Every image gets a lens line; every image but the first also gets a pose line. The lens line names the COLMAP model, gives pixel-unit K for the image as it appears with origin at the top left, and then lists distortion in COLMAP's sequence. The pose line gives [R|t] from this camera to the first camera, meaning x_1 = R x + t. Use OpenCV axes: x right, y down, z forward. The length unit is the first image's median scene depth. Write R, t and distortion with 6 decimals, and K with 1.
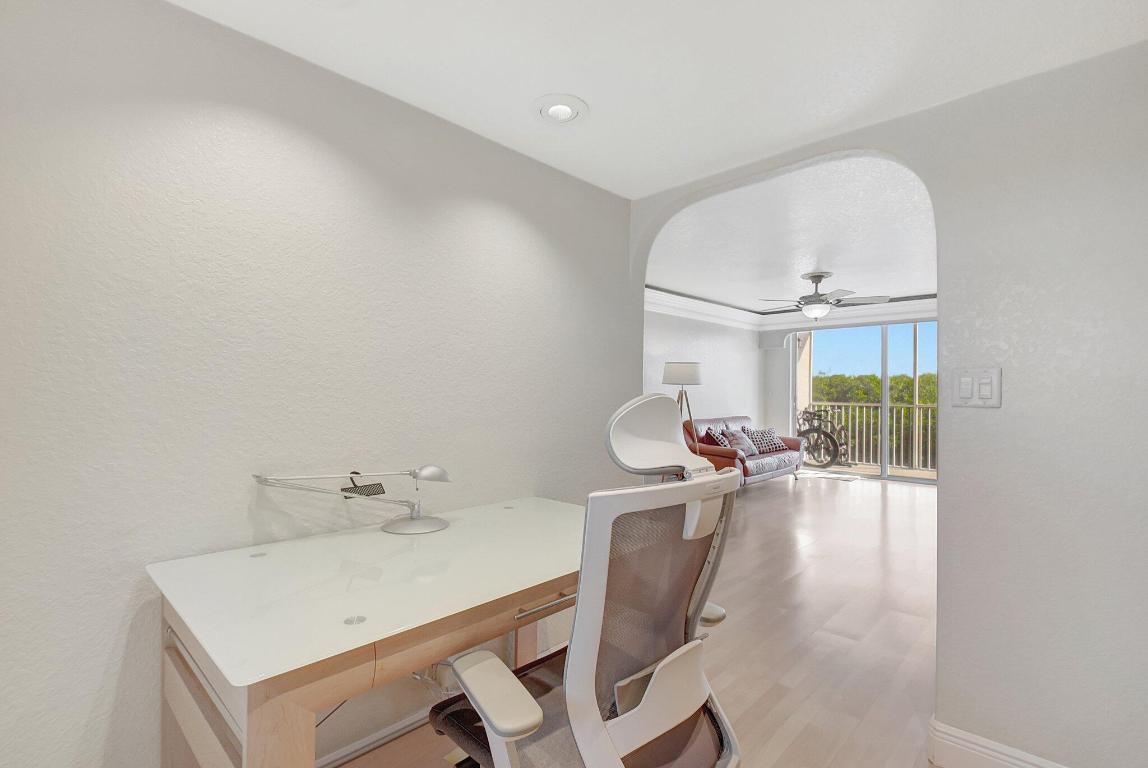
lens RADIAL K [[511.3, 0, 557.2], [0, 511.3, 384.5], [0, 0, 1]] dist [0.034969, -0.026946]
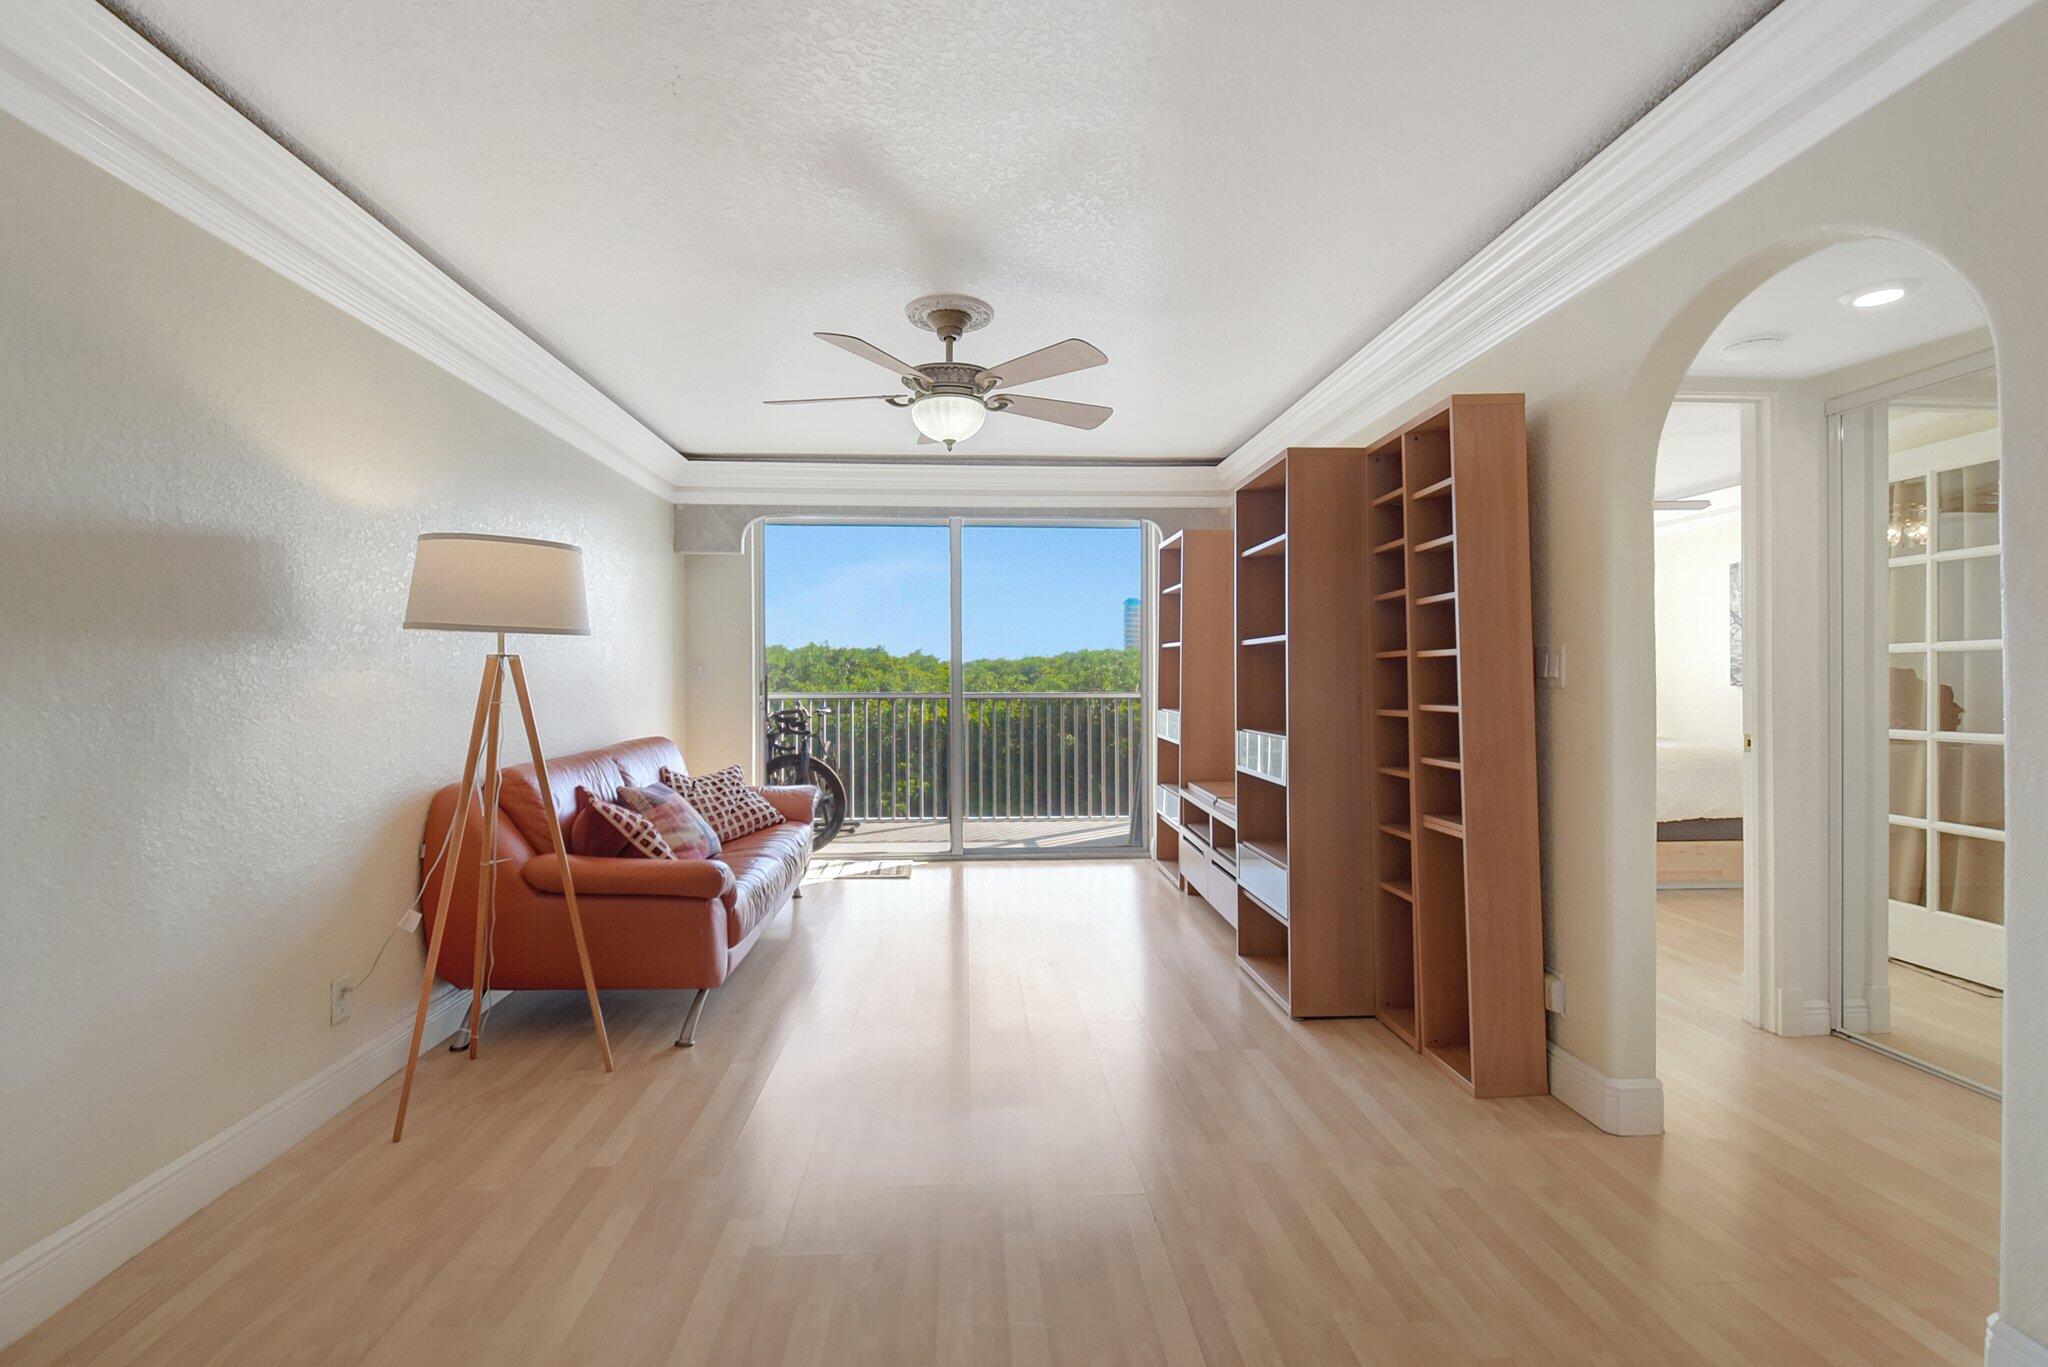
lens RADIAL K [[912.1, 0, 994.0], [0, 912.1, 684.5], [0, 0, 1]] dist [0.034969, -0.026946]
pose [[0.669104, -0.010842, 0.743089, 0.063043], [-0.008778, 0.999709, 0.022490, 0.011088], [-0.743117, -0.021571, 0.668814, 0.445516]]
